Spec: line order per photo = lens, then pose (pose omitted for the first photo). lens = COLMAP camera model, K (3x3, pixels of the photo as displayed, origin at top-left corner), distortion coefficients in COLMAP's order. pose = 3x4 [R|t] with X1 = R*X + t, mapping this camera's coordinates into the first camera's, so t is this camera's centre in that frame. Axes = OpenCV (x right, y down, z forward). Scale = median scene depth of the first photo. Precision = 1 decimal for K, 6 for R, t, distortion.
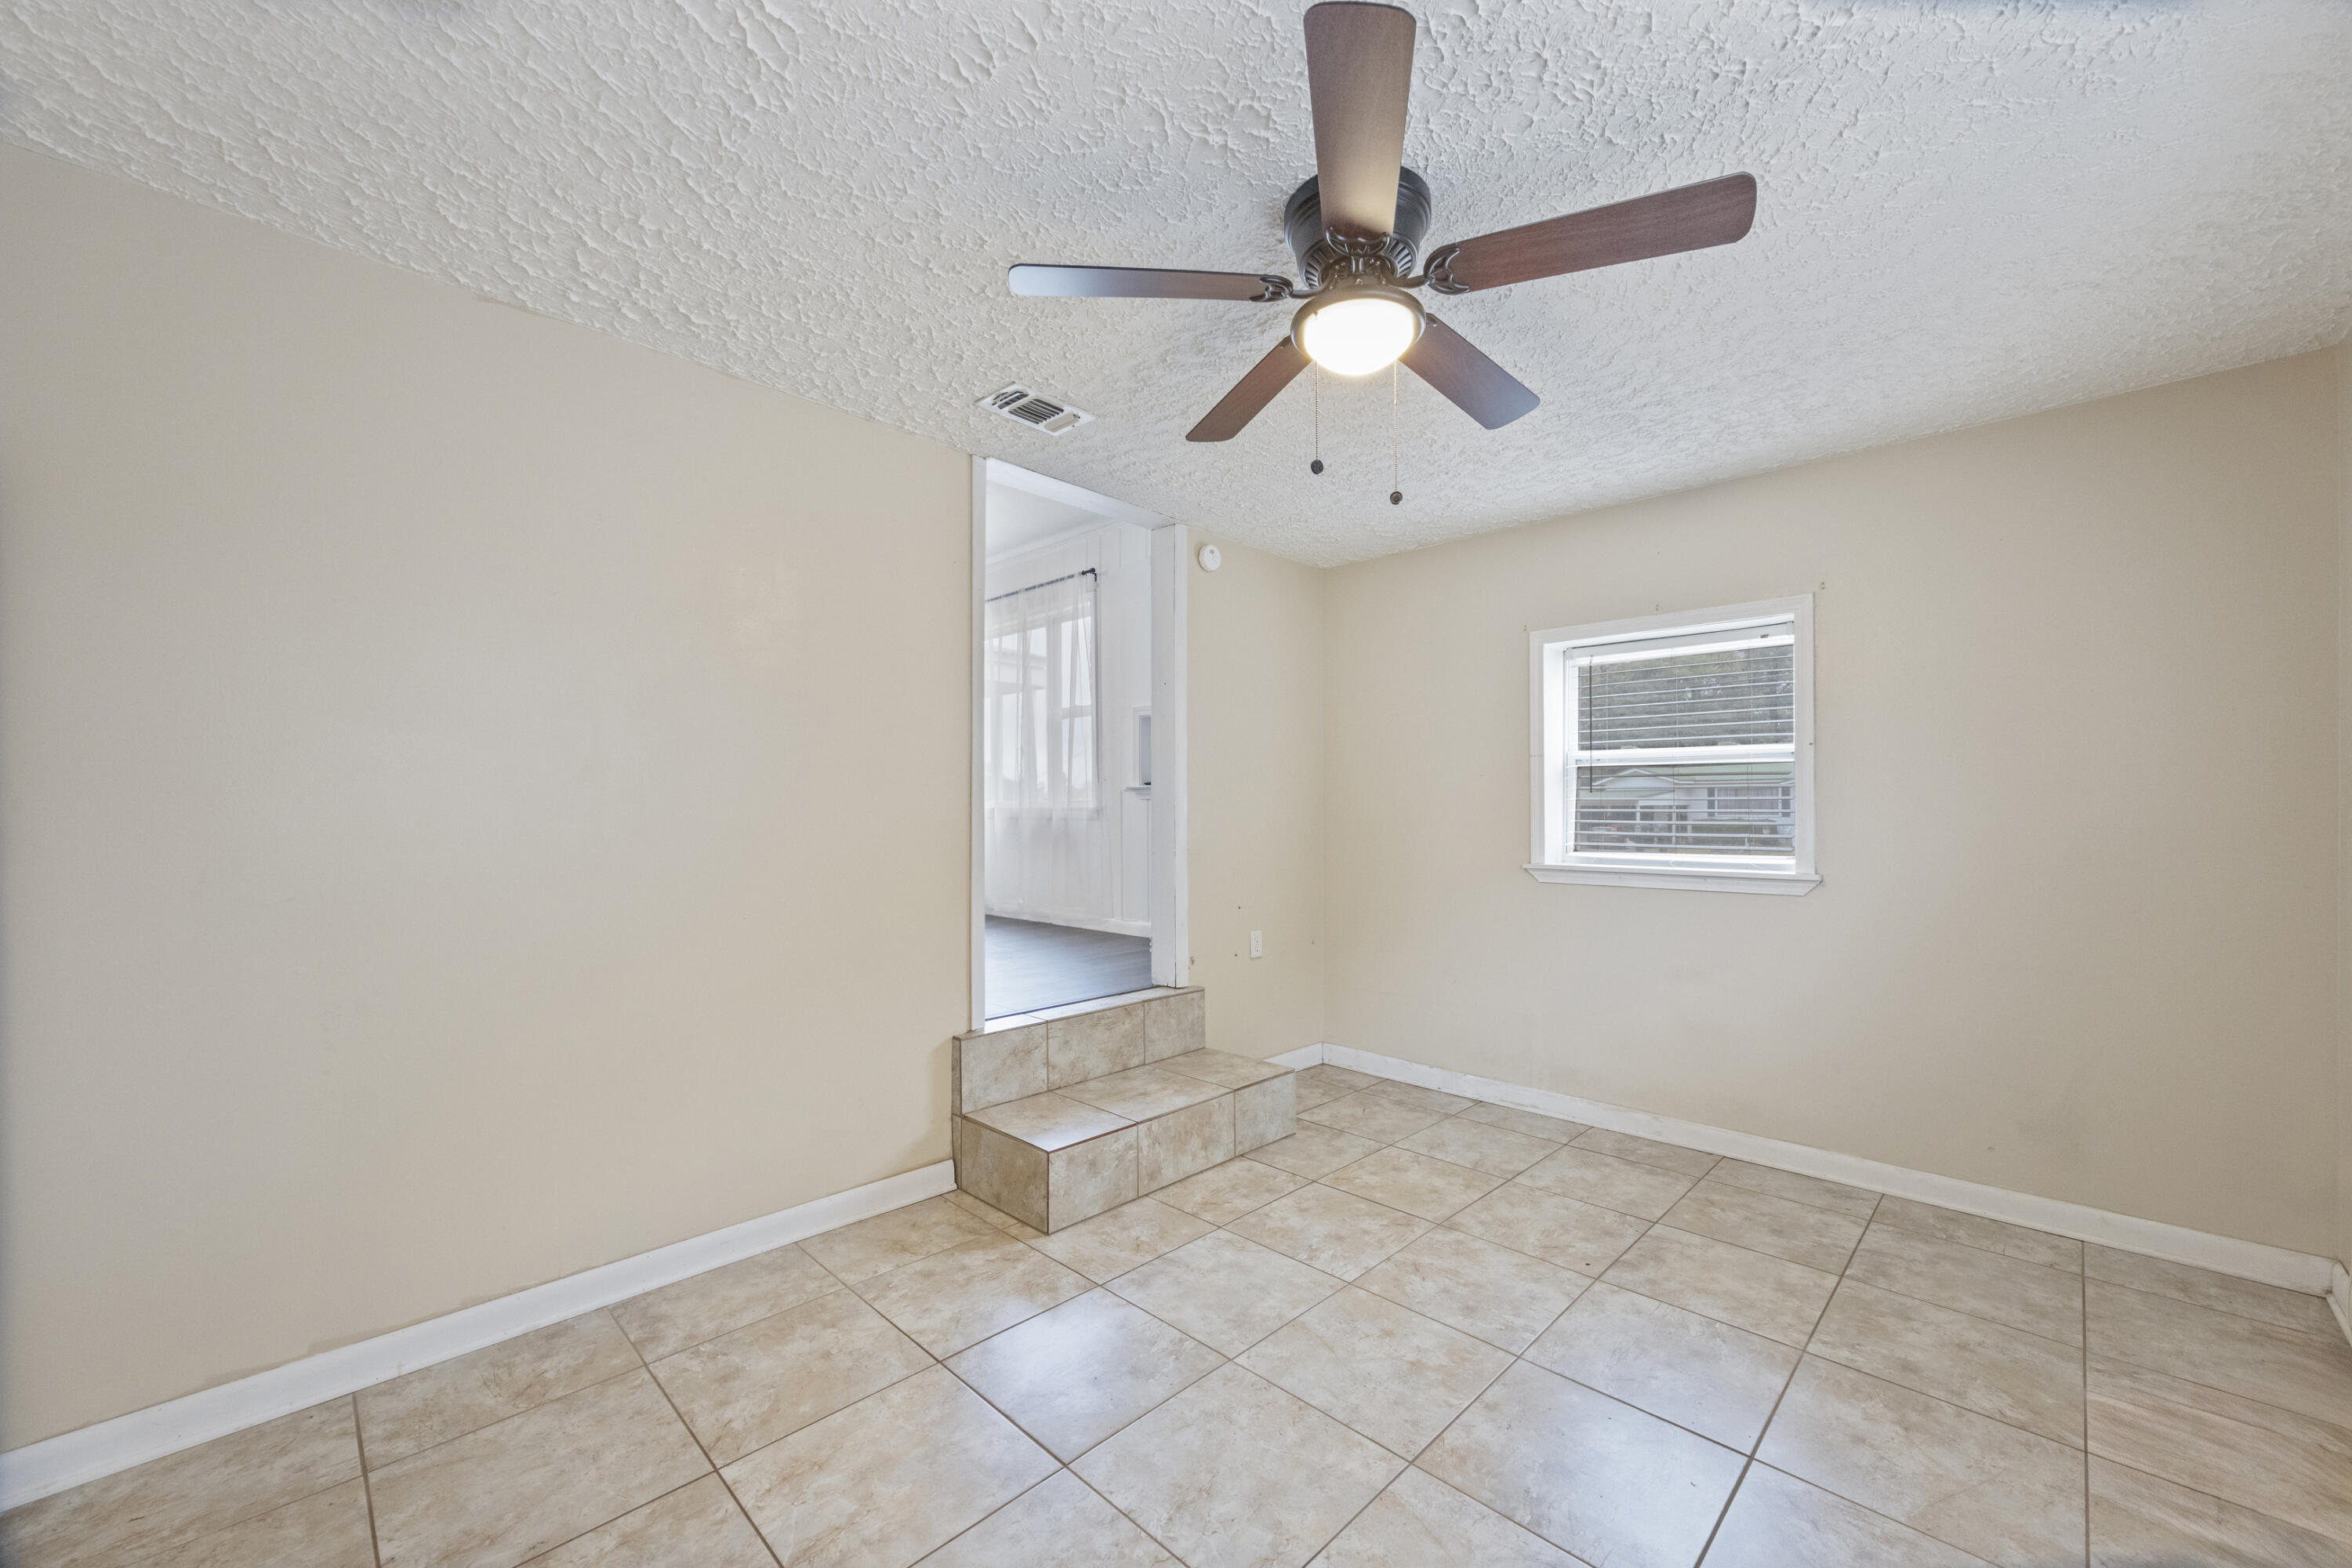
lens RADIAL K [[915.0, 0, 1199.9], [0, 915.0, 796.0], [0, 0, 1]] dist [-0.002860, -0.000049]
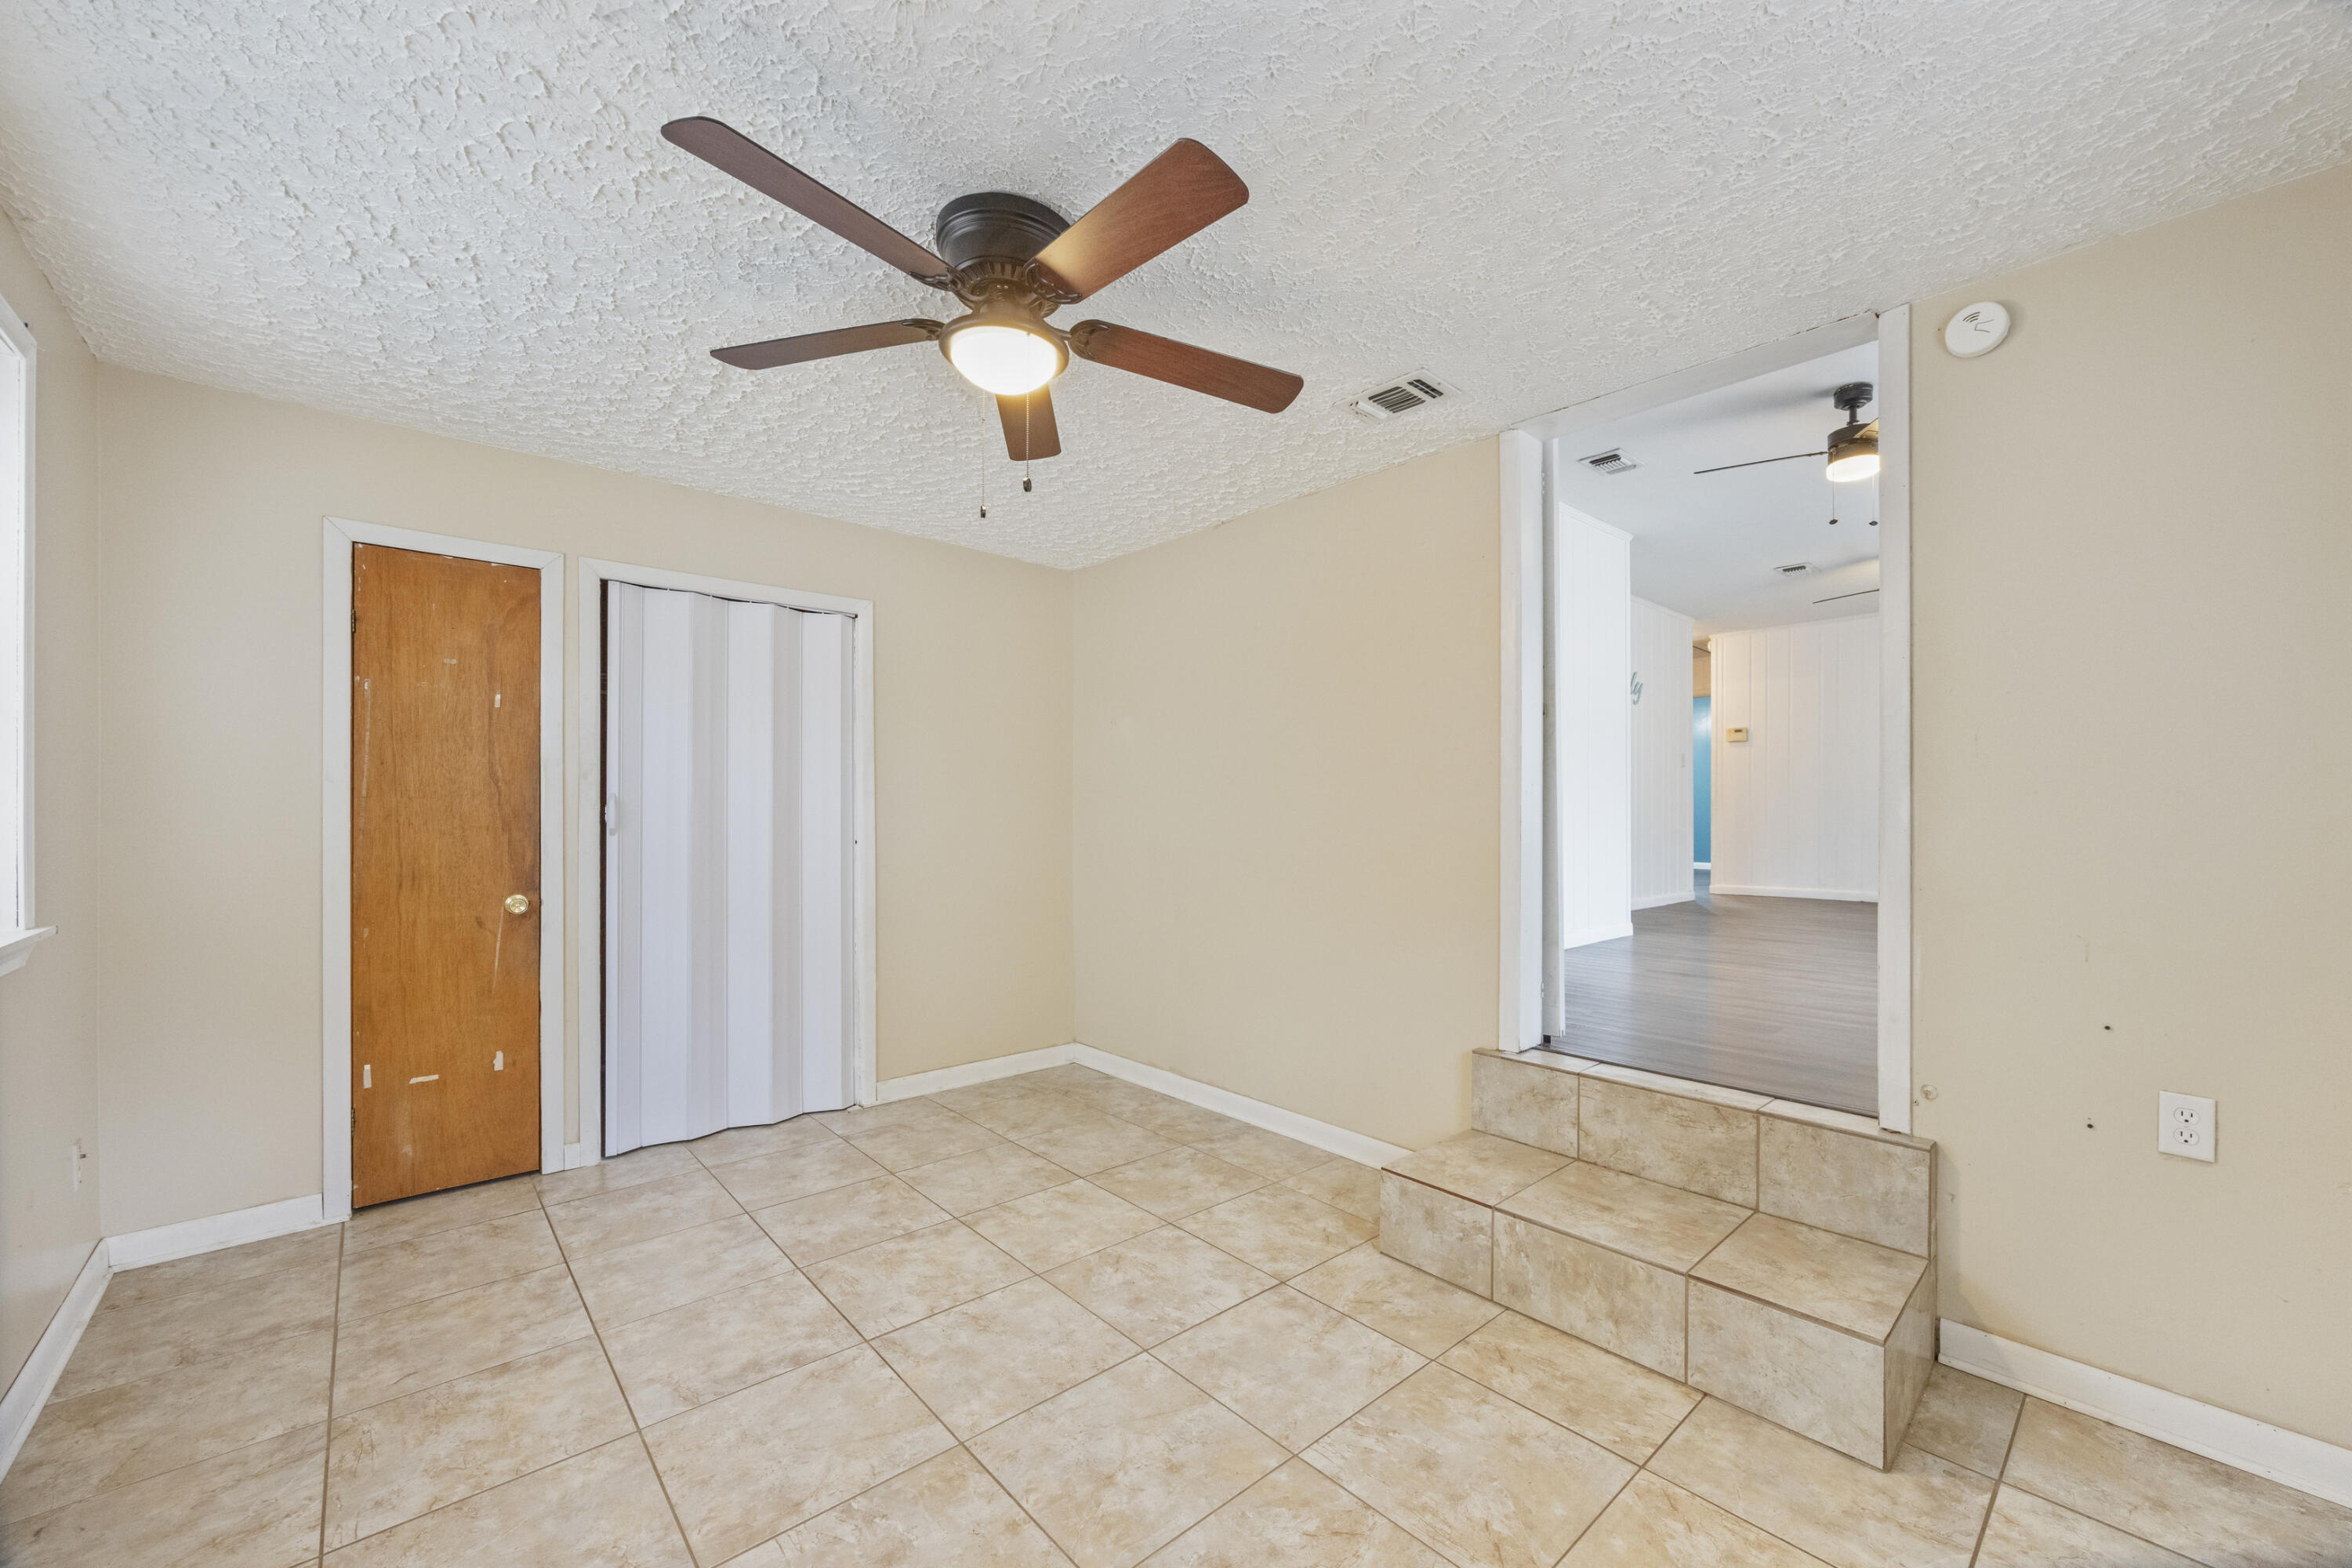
lens RADIAL K [[915.0, 0, 1199.9], [0, 915.0, 801.3], [0, 0, 1]] dist [-0.002860, -0.000049]
pose [[-0.065470, -0.010120, -0.997803, 0.741850], [0.012942, 0.999856, -0.010990, 0.009294], [0.997771, -0.013633, -0.065330, 0.796329]]
